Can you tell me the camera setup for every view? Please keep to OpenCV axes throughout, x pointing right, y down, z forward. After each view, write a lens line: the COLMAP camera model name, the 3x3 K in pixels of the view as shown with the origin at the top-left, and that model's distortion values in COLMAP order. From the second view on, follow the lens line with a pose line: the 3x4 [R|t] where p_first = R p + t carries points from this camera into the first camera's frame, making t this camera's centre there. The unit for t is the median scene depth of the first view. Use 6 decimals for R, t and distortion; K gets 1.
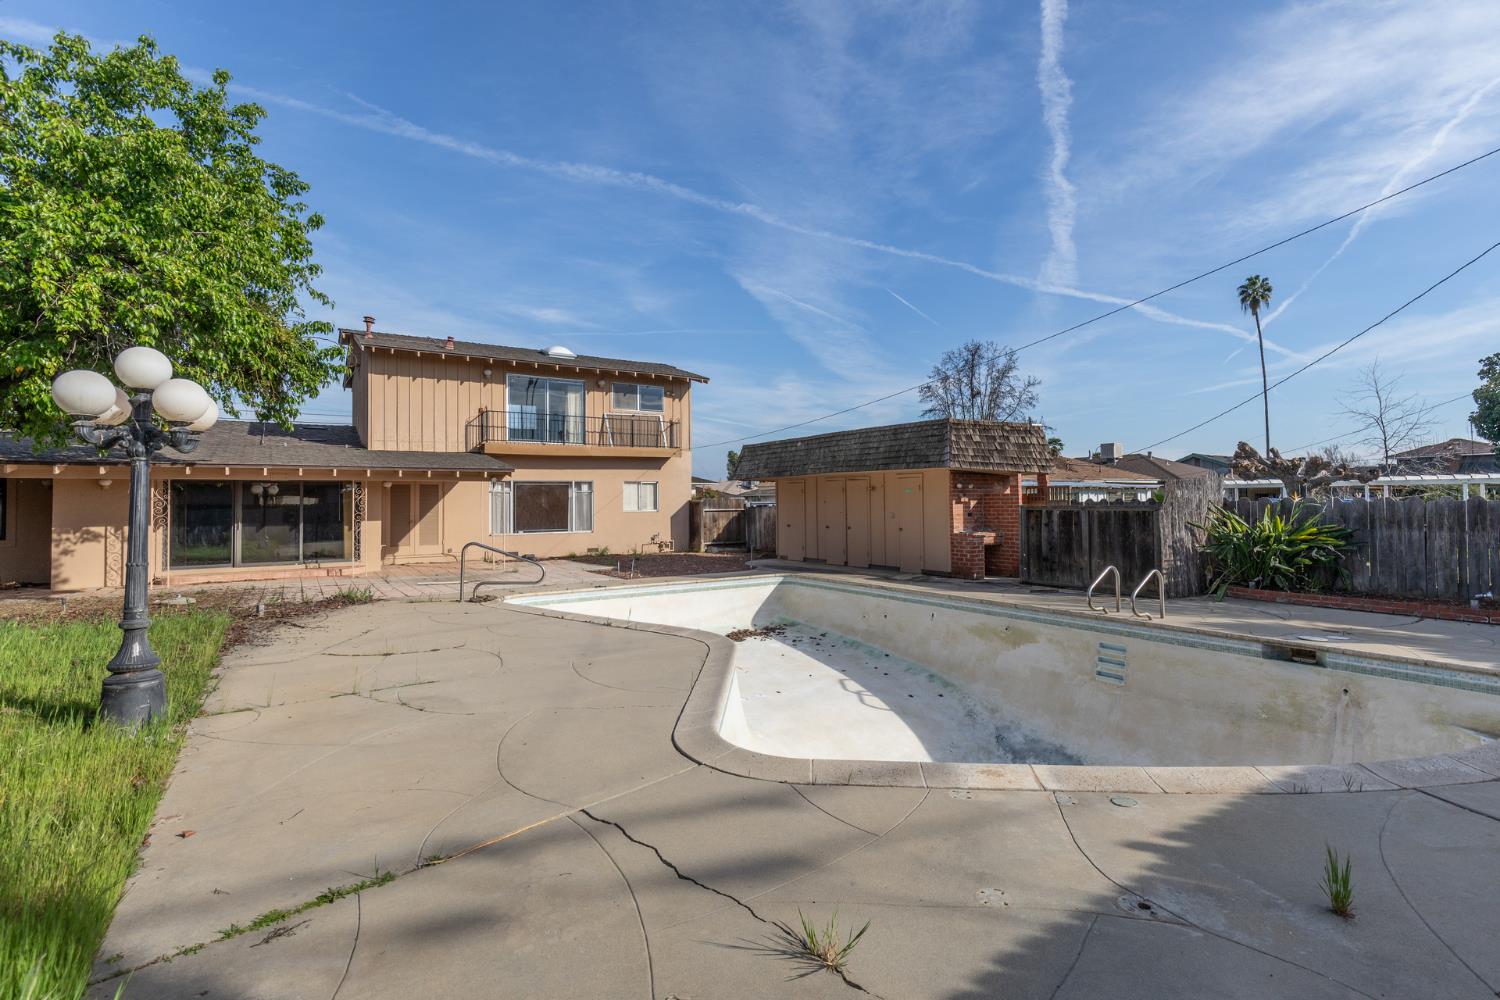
lens RADIAL K [[667.4, 0, 757.8], [0, 667.4, 506.4], [0, 0, 1]] dist [0.001268, 0.000147]
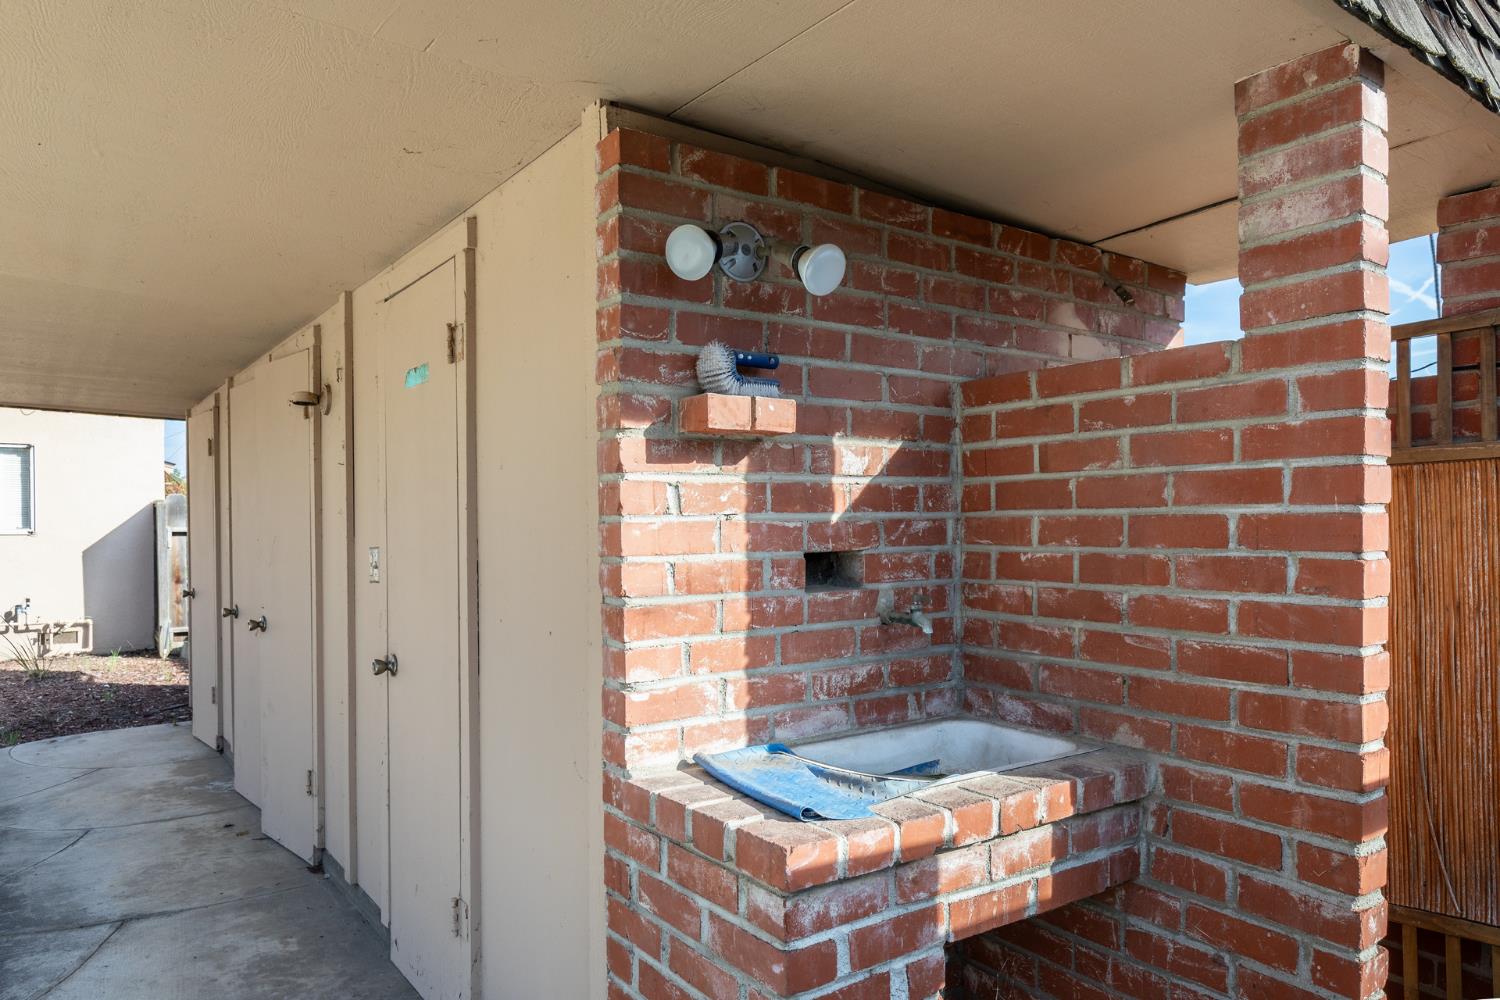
lens RADIAL K [[982.7, 0, 749.8], [0, 982.7, 528.8], [0, 0, 1]] dist [0.000624, 0.000030]
pose [[0.998280, 0.001896, 0.058595, 0.301033], [-0.002135, 0.999990, 0.004027, 0.005440], [-0.058587, -0.004145, 0.998274, 0.860900]]
